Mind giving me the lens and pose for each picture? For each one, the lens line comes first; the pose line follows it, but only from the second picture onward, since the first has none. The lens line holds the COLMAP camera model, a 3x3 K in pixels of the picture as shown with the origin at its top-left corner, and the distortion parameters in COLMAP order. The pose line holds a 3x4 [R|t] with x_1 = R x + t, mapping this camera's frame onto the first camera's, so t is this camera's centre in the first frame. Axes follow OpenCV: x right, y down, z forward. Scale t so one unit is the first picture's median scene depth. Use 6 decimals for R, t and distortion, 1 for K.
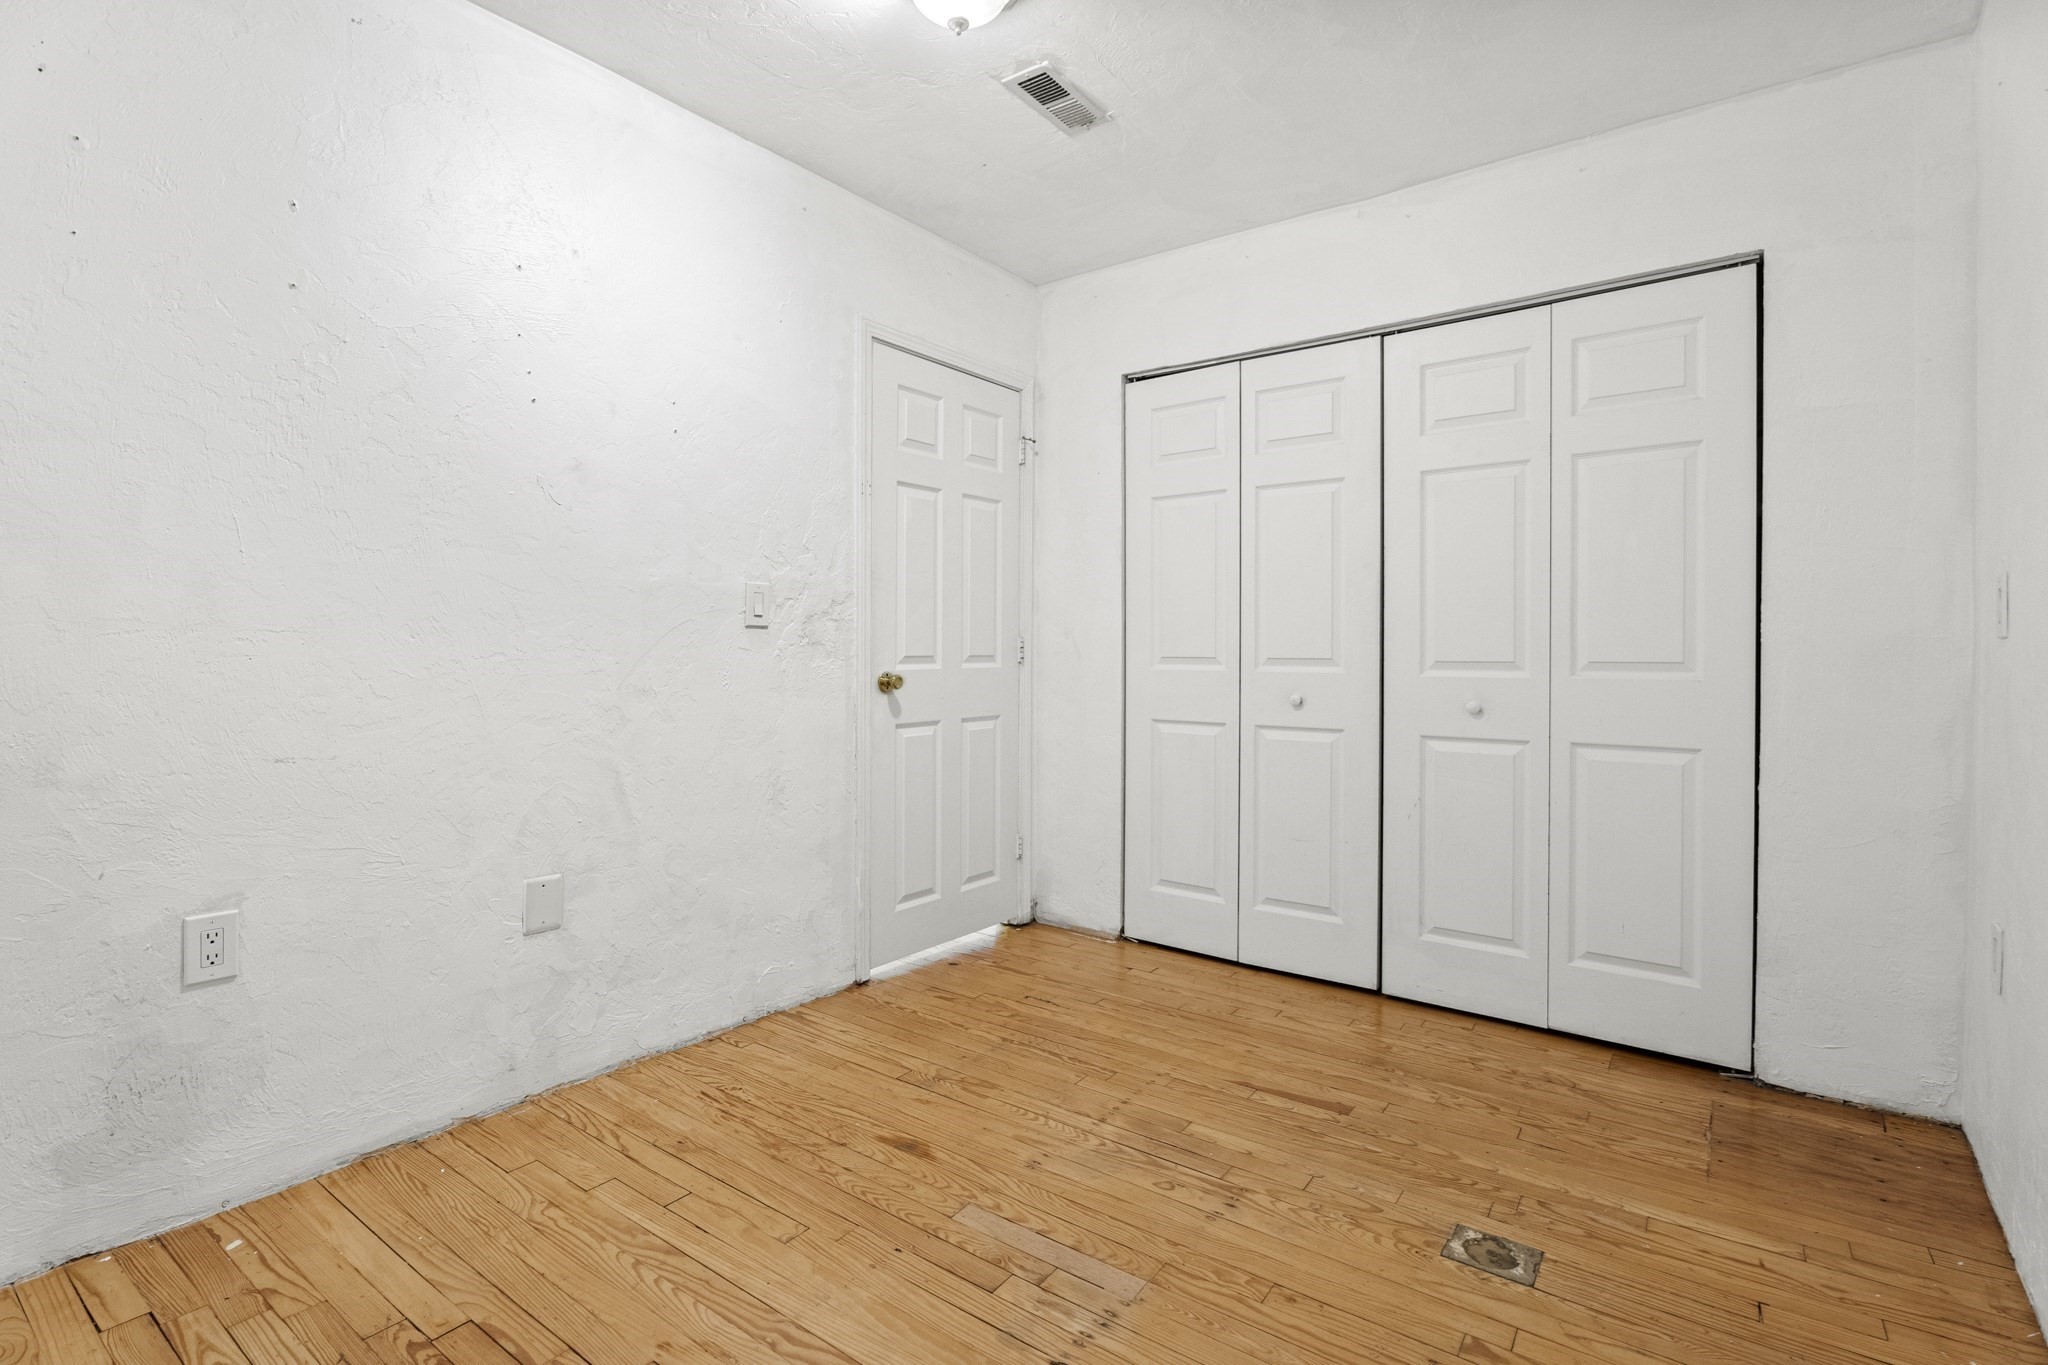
lens RADIAL K [[969.5, 0, 1011.5], [0, 969.5, 664.2], [0, 0, 1]] dist [-0.014380, 0.000169]
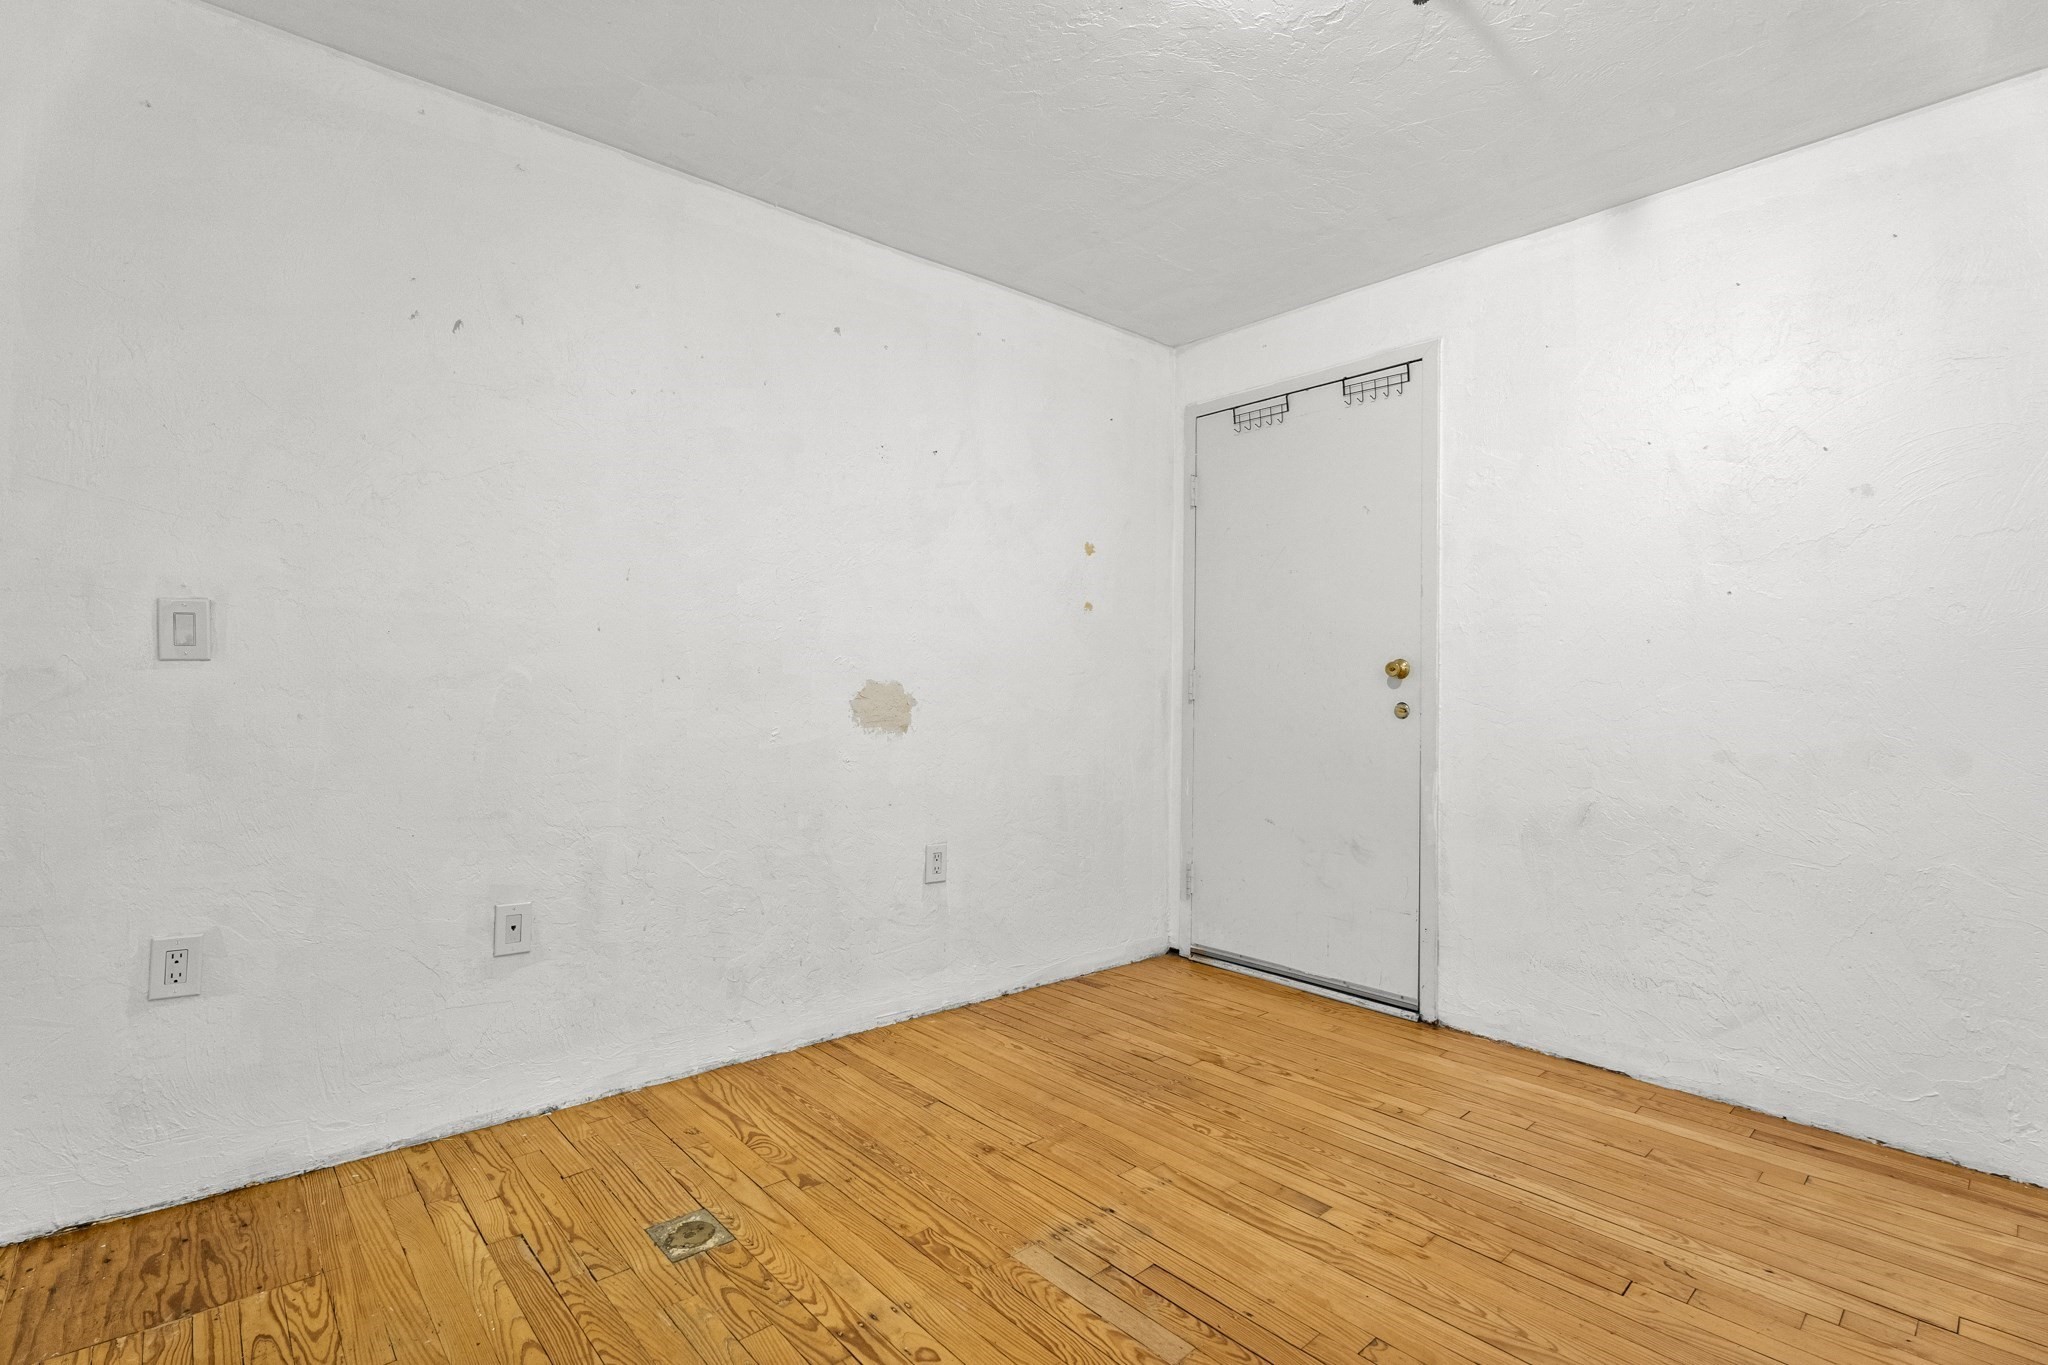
lens RADIAL K [[919.5, 0, 1053.6], [0, 919.5, 684.0], [0, 0, 1]] dist [-0.017783, -0.000093]
pose [[-0.984402, -0.017694, 0.175044, -0.054155], [-0.016576, 0.999832, 0.007846, -0.017978], [-0.175153, 0.004822, -0.984529, 1.410918]]
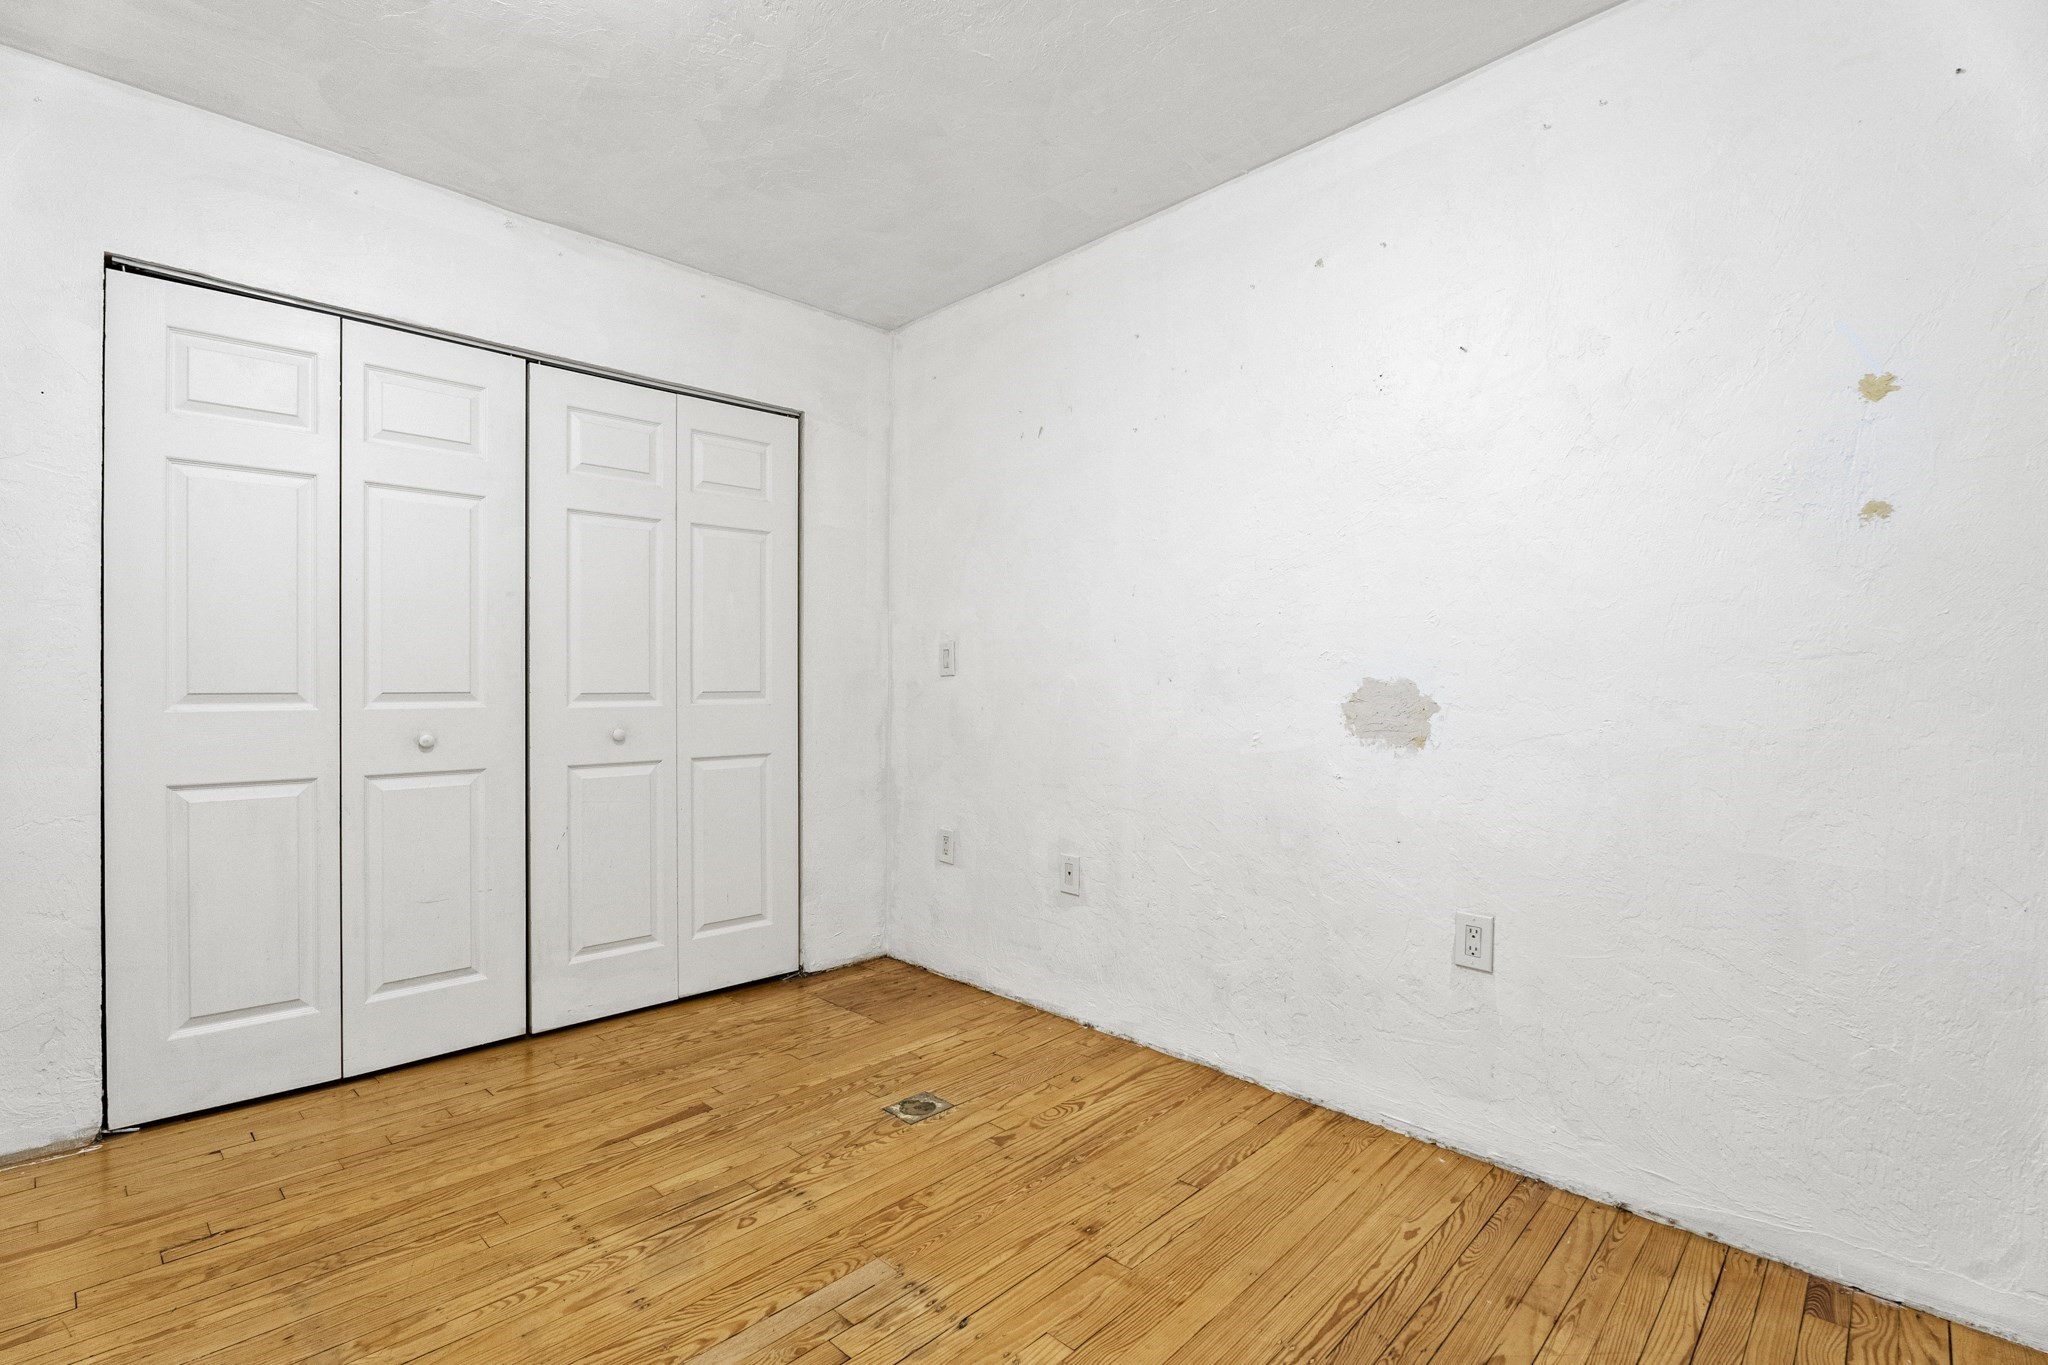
lens RADIAL K [[952.4, 0, 1026.8], [0, 952.4, 689.0], [0, 0, 1]] dist [-0.014348, -0.000558]
pose [[0.117797, -0.010312, 0.992984, -0.633060], [0.013851, 0.999866, 0.008740, -0.011945], [-0.992941, 0.012725, 0.117924, 0.484601]]
